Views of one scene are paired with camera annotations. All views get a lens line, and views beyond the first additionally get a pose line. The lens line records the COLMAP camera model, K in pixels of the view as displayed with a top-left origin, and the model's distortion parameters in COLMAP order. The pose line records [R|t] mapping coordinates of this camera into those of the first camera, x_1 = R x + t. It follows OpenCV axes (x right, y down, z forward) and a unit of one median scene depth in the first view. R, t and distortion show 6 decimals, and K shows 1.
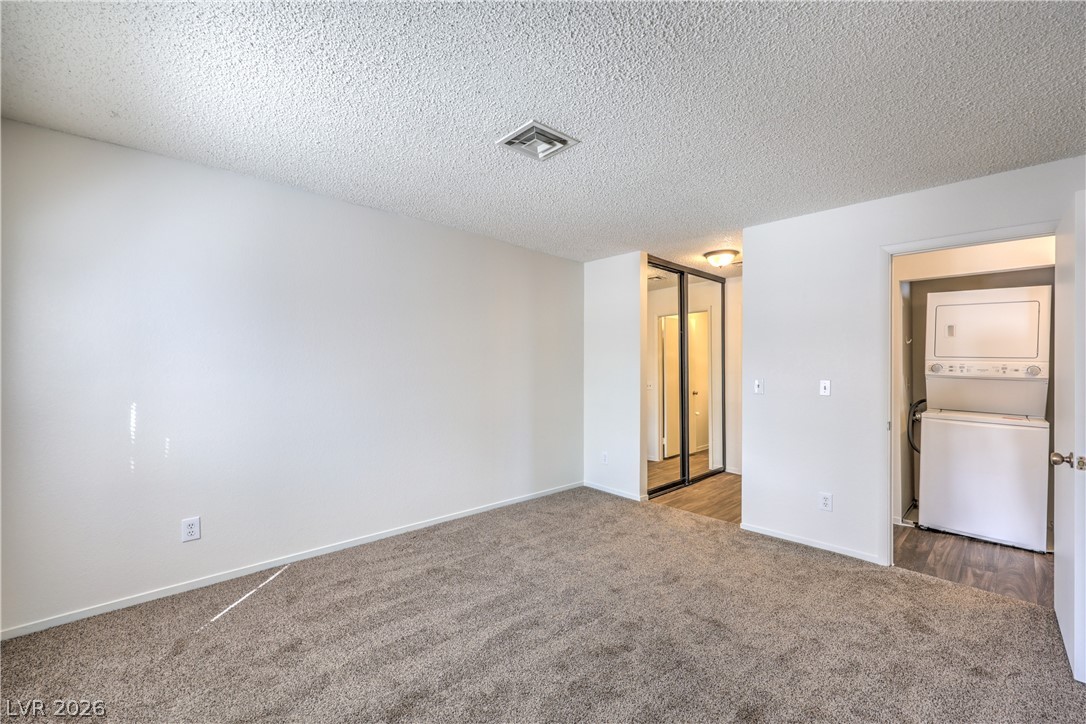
lens RADIAL K [[452.1, 0, 553.2], [0, 452.1, 363.6], [0, 0, 1]] dist [0.000593, 0.000169]
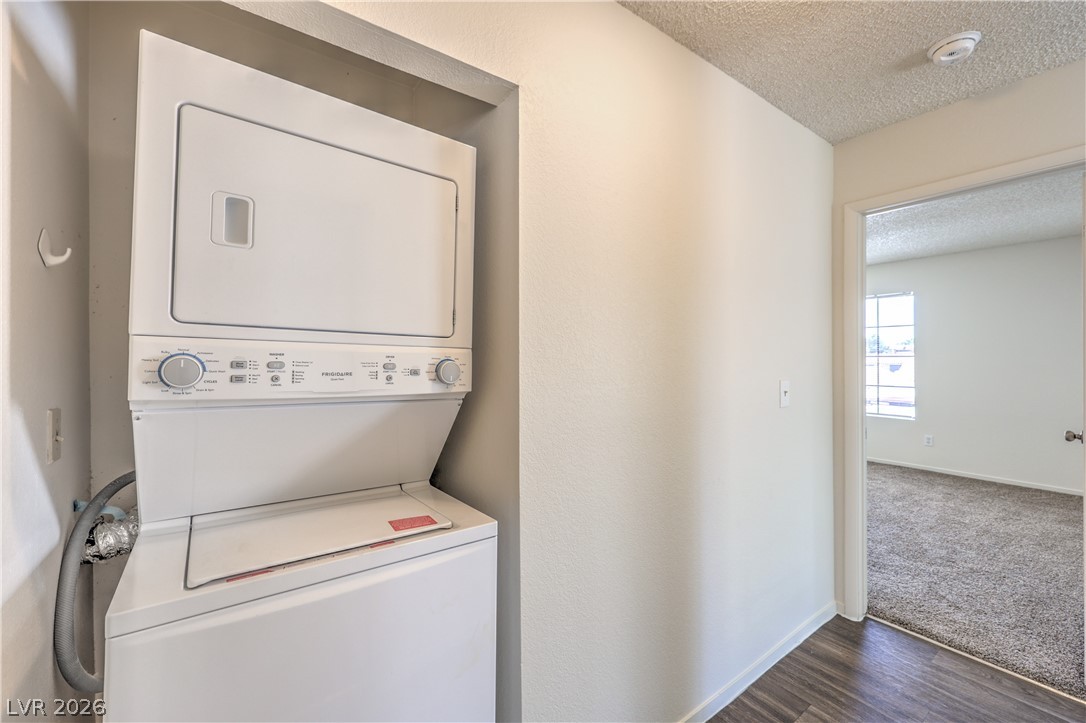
lens RADIAL K [[447.8, 0, 545.8], [0, 447.8, 350.4], [0, 0, 1]] dist [0.000544, 0.000135]
pose [[0.149030, 0.005908, 0.988815, 0.659018], [-0.001947, 0.999982, -0.005681, 0.000432], [-0.988831, -0.001078, 0.149039, 0.793069]]
